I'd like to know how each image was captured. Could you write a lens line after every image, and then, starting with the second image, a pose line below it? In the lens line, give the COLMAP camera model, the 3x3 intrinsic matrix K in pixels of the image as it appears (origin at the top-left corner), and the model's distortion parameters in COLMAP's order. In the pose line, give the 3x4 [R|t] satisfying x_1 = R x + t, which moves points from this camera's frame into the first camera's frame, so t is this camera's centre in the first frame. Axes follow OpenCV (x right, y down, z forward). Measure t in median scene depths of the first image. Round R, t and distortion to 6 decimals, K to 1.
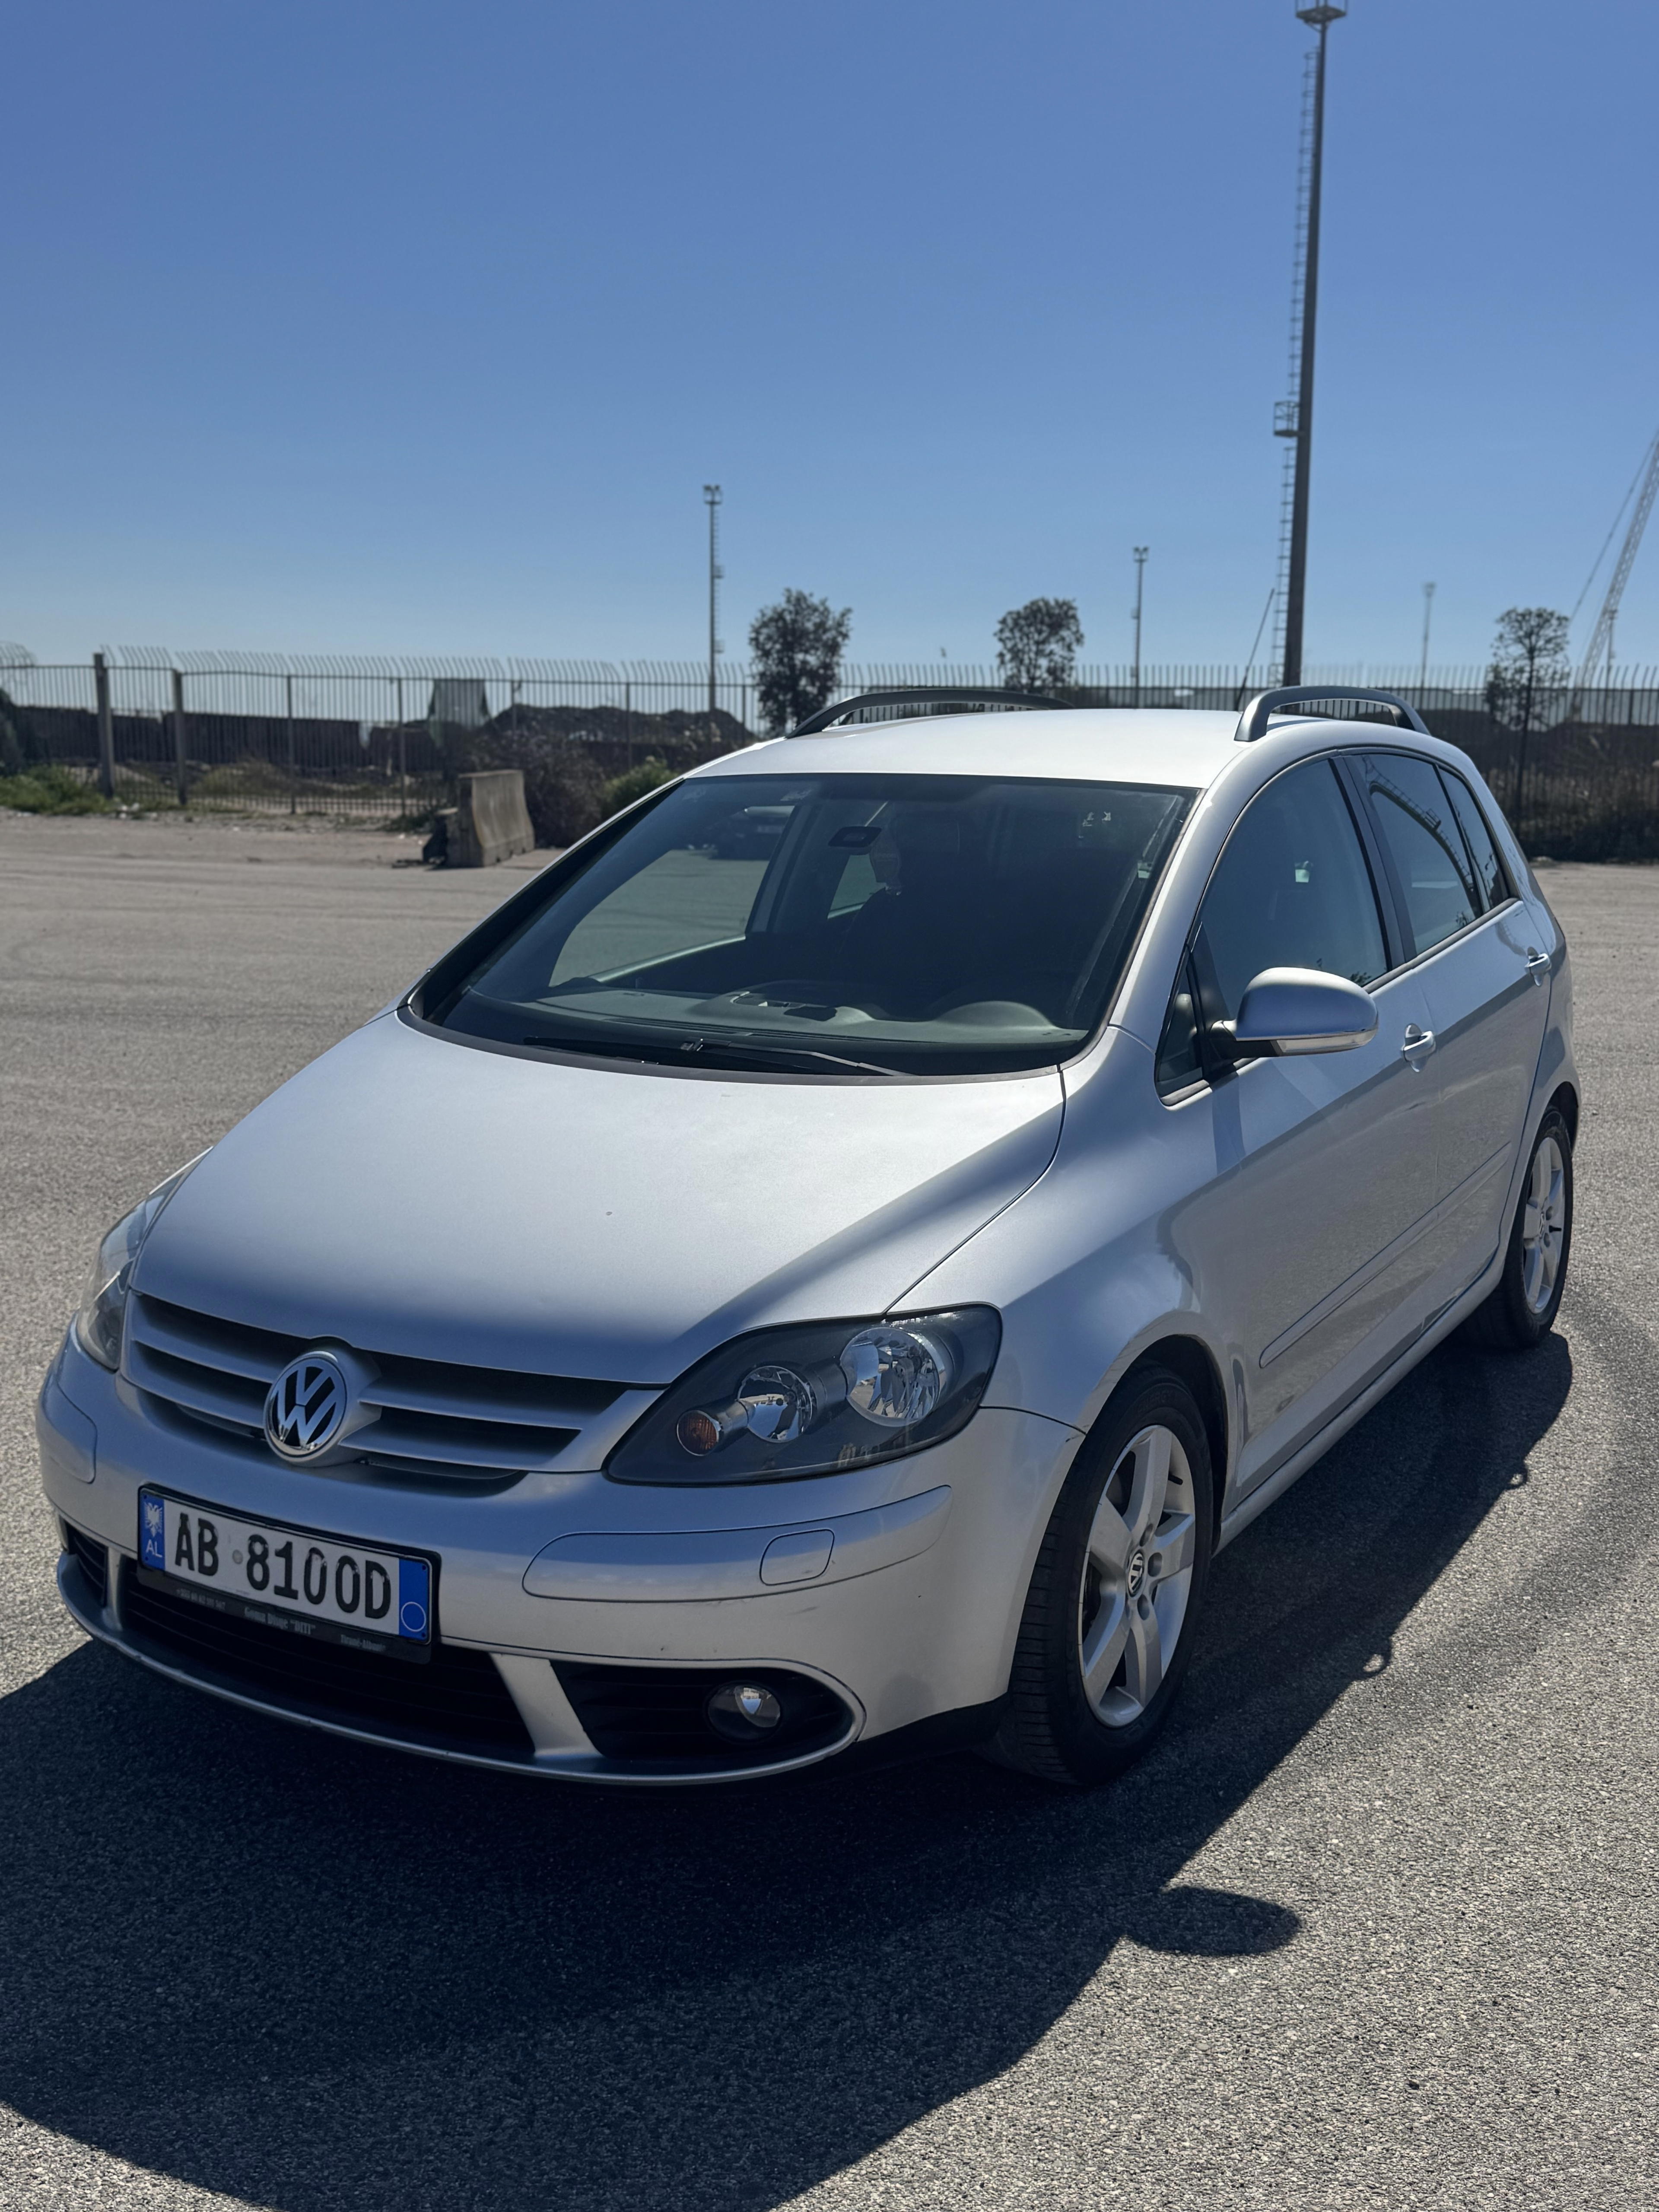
lens RADIAL K [[2173.7, 0, 780.0], [0, 2173.7, 1109.7], [0, 0, 1]] dist [0.009732, -0.005267]
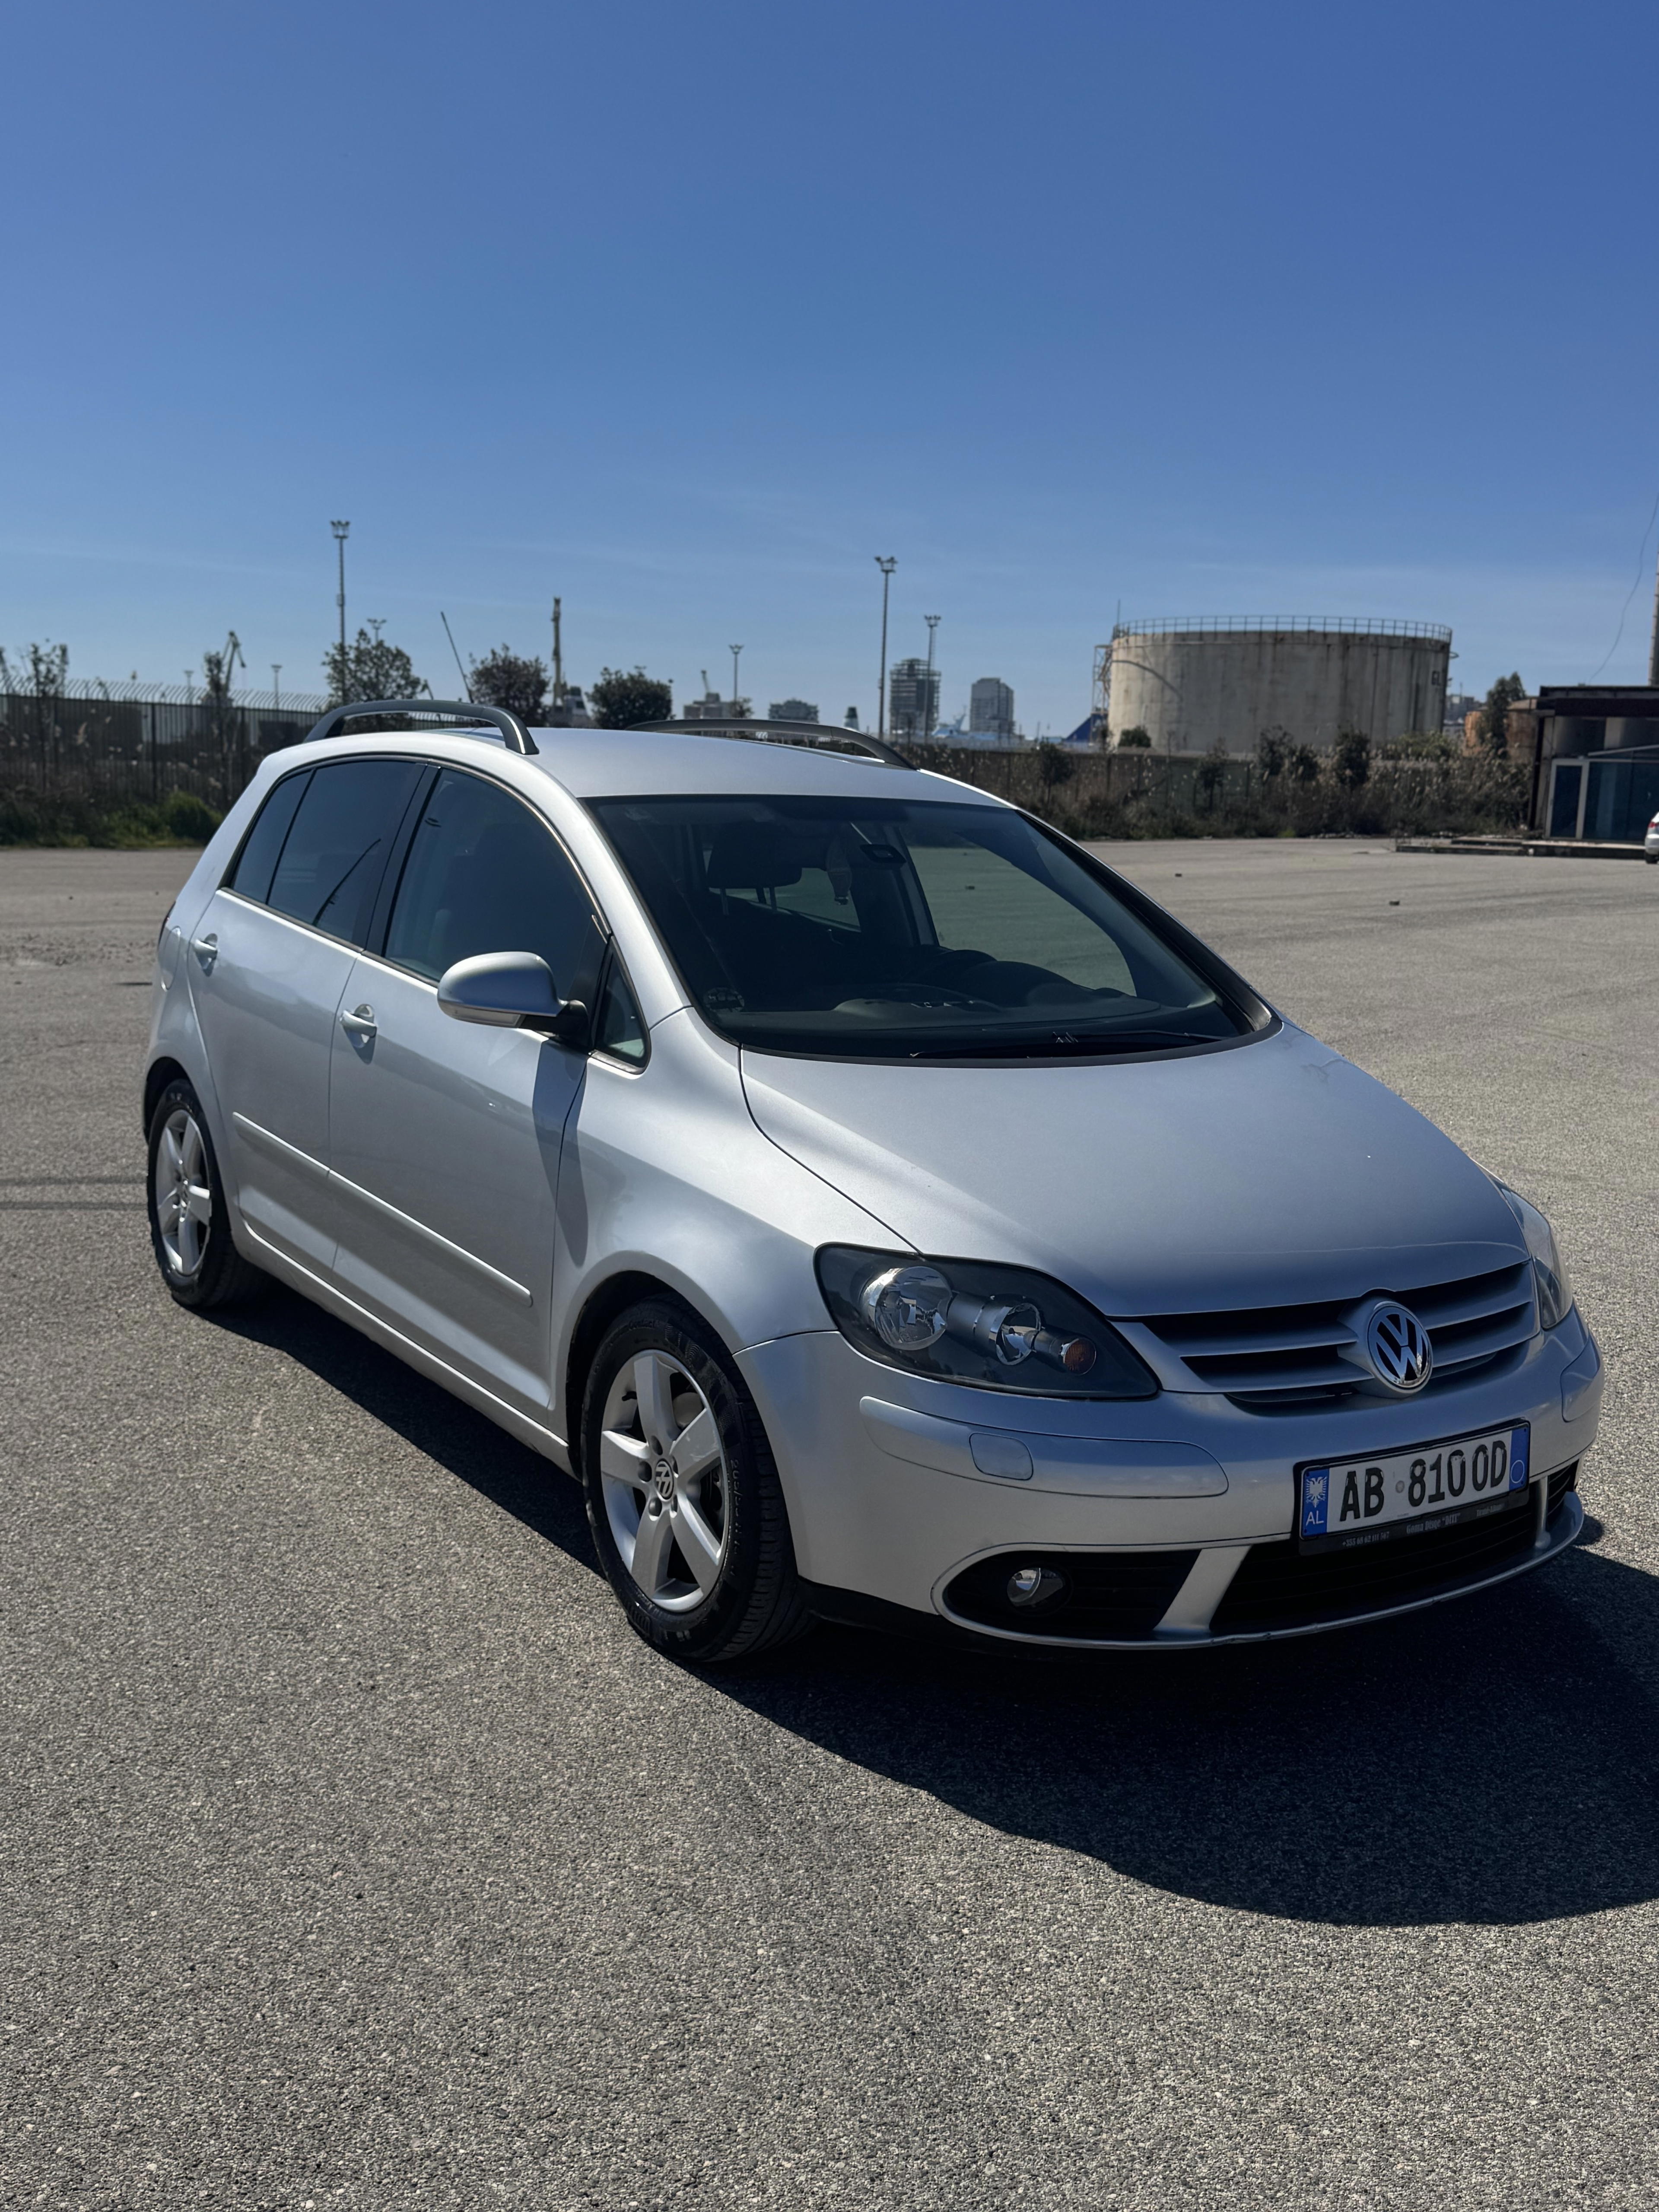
lens RADIAL K [[2173.7, 0, 780.0], [0, 2173.7, 1109.7], [0, 0, 1]] dist [0.009732, -0.005267]
pose [[0.421436, -0.121520, 0.898679, -1.424038], [0.110452, 0.990482, 0.082138, -0.128344], [-0.900107, 0.064645, 0.430847, 0.788612]]
